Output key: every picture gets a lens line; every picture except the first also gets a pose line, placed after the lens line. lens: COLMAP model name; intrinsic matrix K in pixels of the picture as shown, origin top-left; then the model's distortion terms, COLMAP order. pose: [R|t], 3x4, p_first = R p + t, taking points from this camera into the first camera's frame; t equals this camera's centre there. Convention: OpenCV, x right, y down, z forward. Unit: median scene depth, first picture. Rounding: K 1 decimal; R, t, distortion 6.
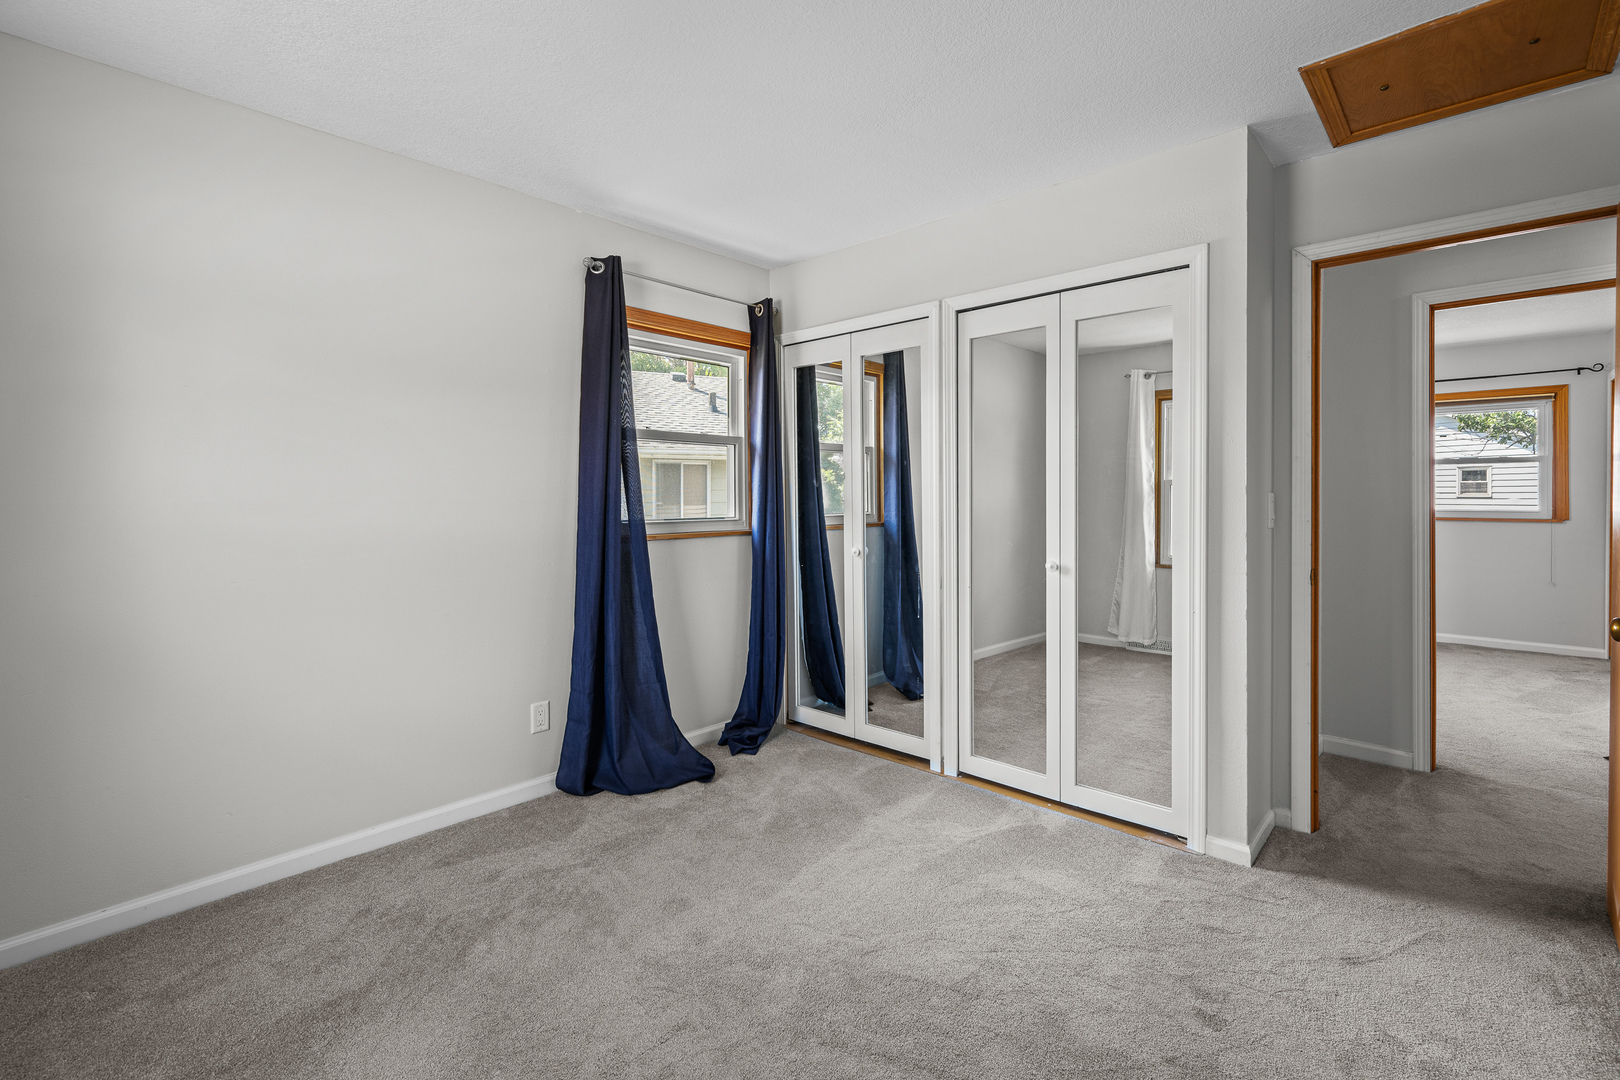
lens RADIAL K [[710.5, 0, 810.5], [0, 710.5, 496.6], [0, 0, 1]] dist [-0.000729, 0.000321]
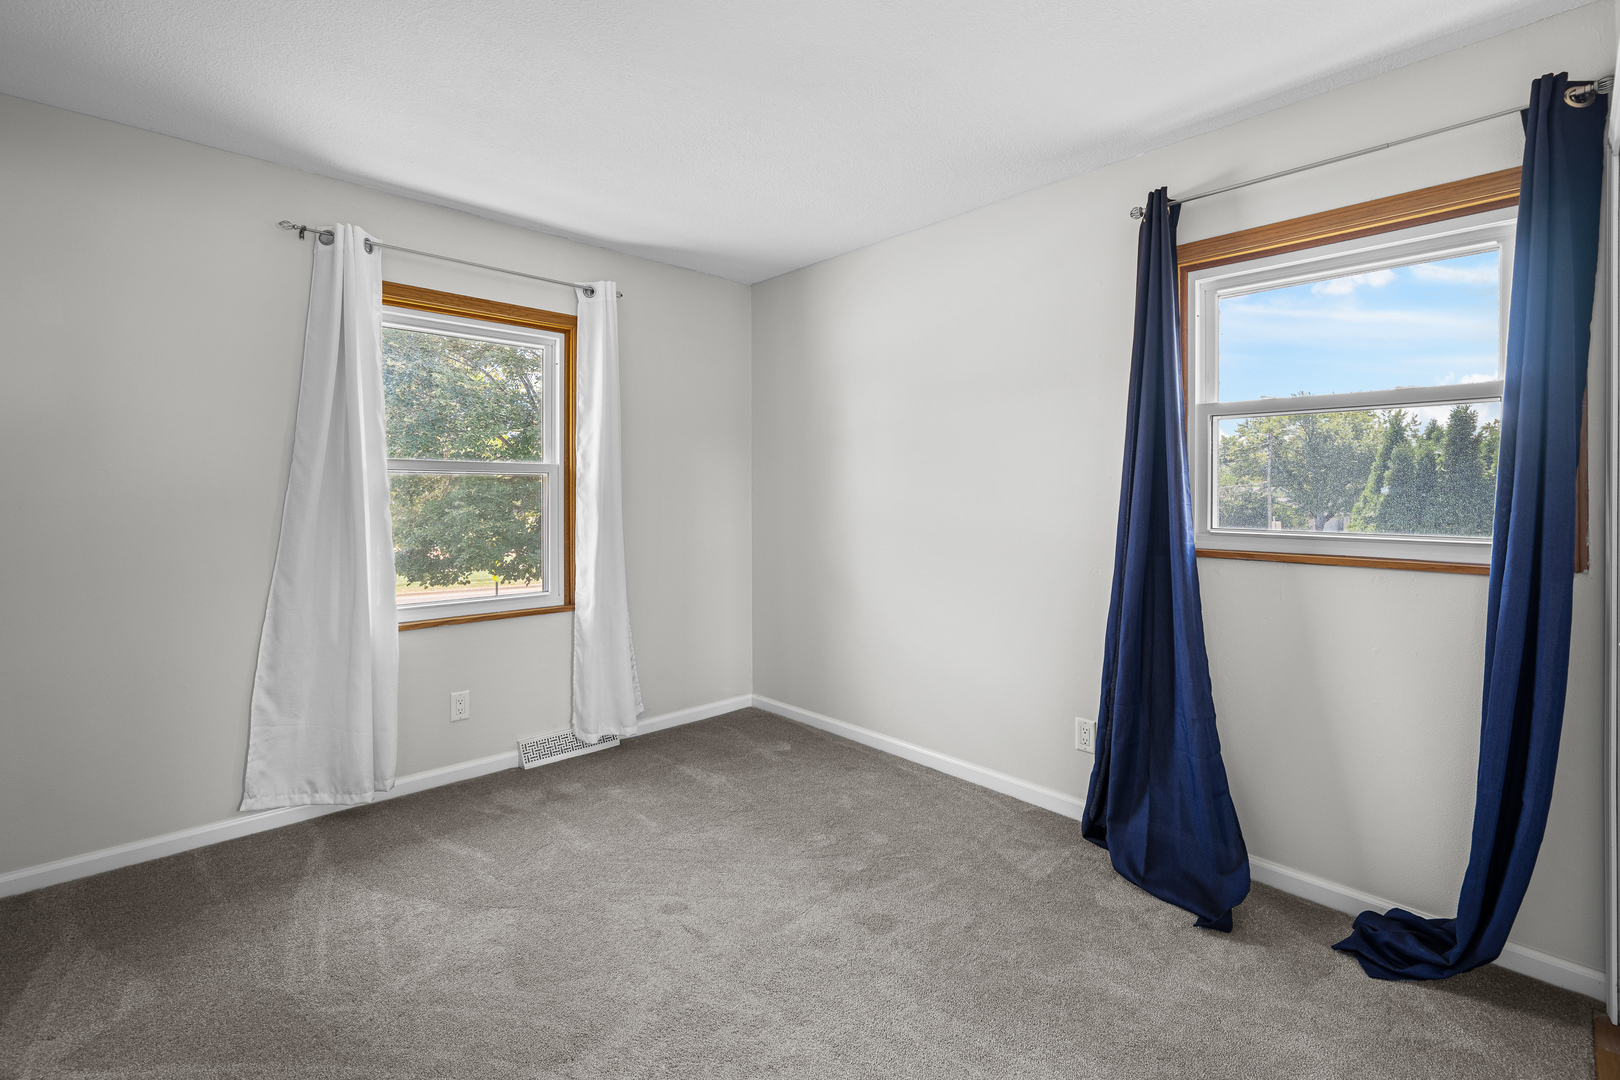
lens RADIAL K [[710.5, 0, 822.3], [0, 710.5, 507.1], [0, 0, 1]] dist [-0.000729, 0.000321]
pose [[-0.061985, 0.015177, -0.997962, 0.523493], [-0.004038, 0.999872, 0.015457, -0.000740], [0.998069, 0.004988, -0.061916, 0.670297]]
